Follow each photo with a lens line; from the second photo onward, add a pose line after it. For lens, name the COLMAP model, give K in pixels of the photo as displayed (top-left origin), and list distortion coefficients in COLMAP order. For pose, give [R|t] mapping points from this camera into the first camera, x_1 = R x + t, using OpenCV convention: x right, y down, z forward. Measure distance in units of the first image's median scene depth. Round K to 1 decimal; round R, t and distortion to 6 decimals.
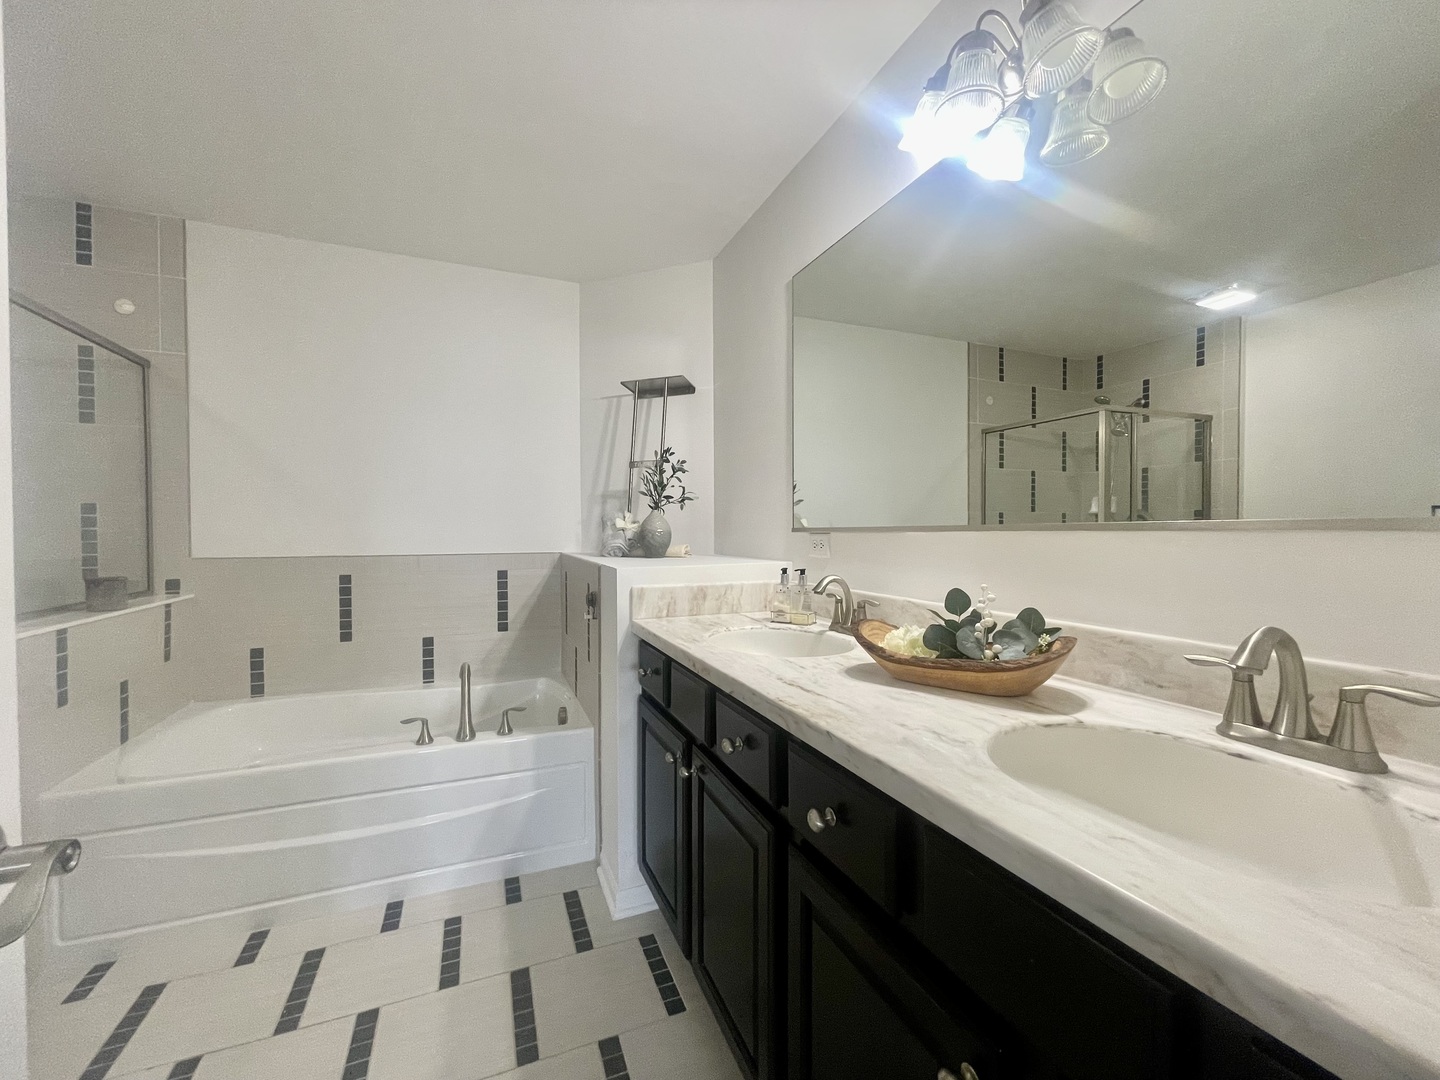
lens RADIAL K [[582.2, 0, 714.8], [0, 582.2, 540.6], [0, 0, 1]] dist [-0.002160, -0.000179]
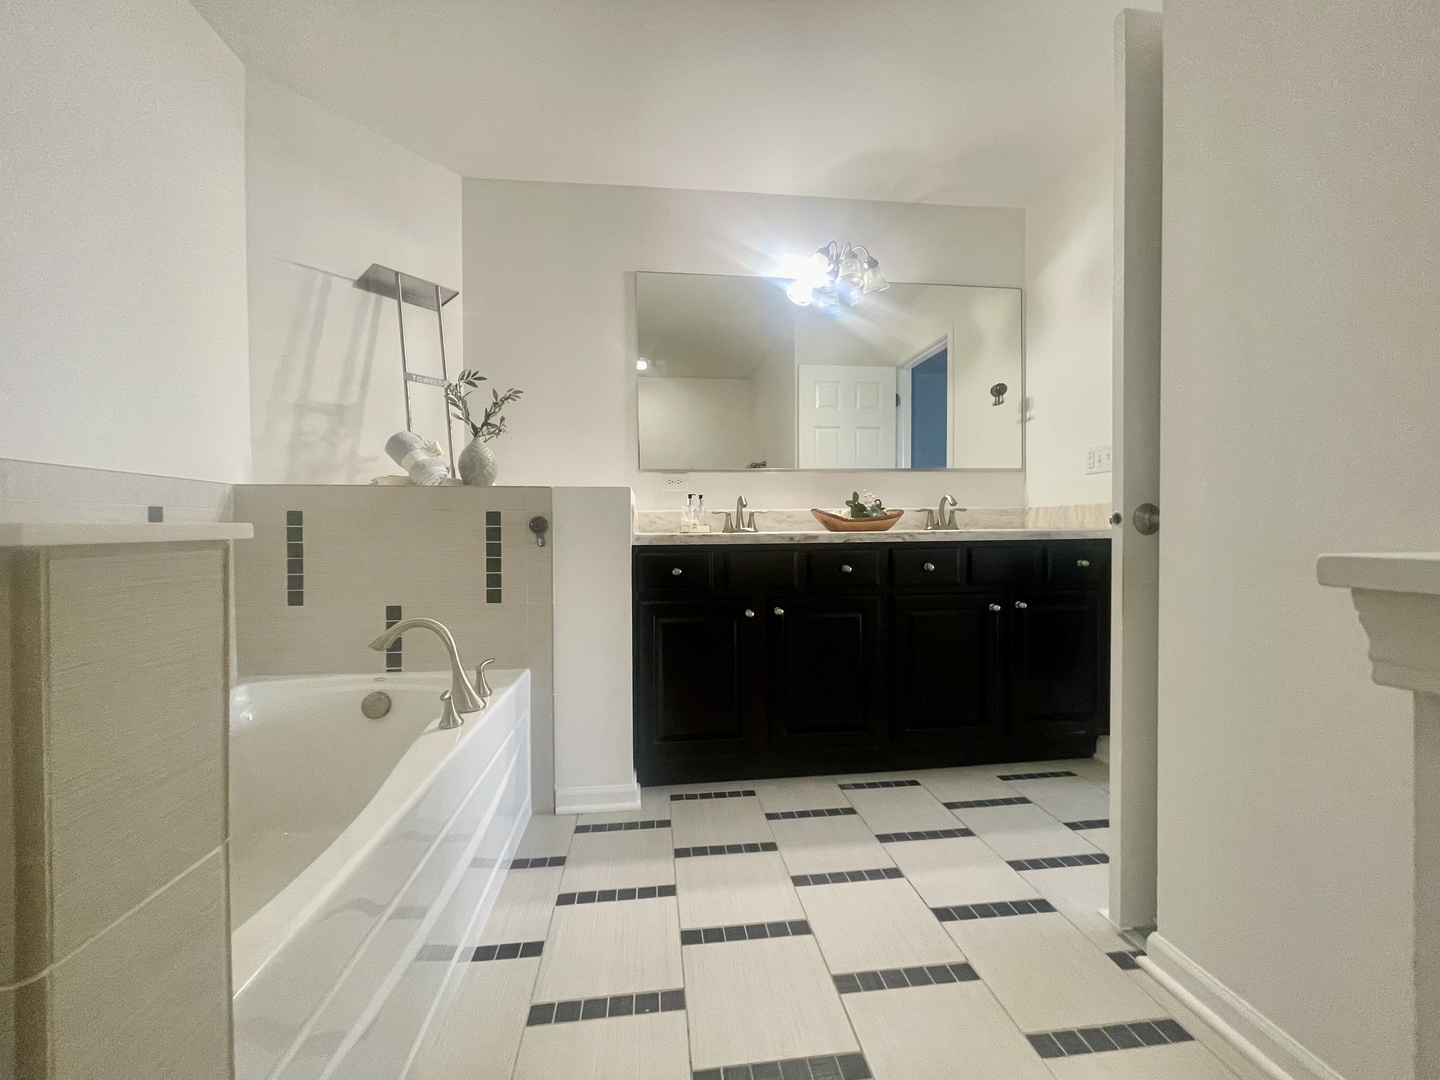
lens RADIAL K [[582.2, 0, 714.8], [0, 582.2, 540.6], [0, 0, 1]] dist [-0.002160, -0.000179]
pose [[0.273294, -0.017499, 0.961771, -1.125019], [0.024587, 0.999635, 0.011201, 0.134939], [-0.961616, 0.020586, 0.273624, 0.532186]]
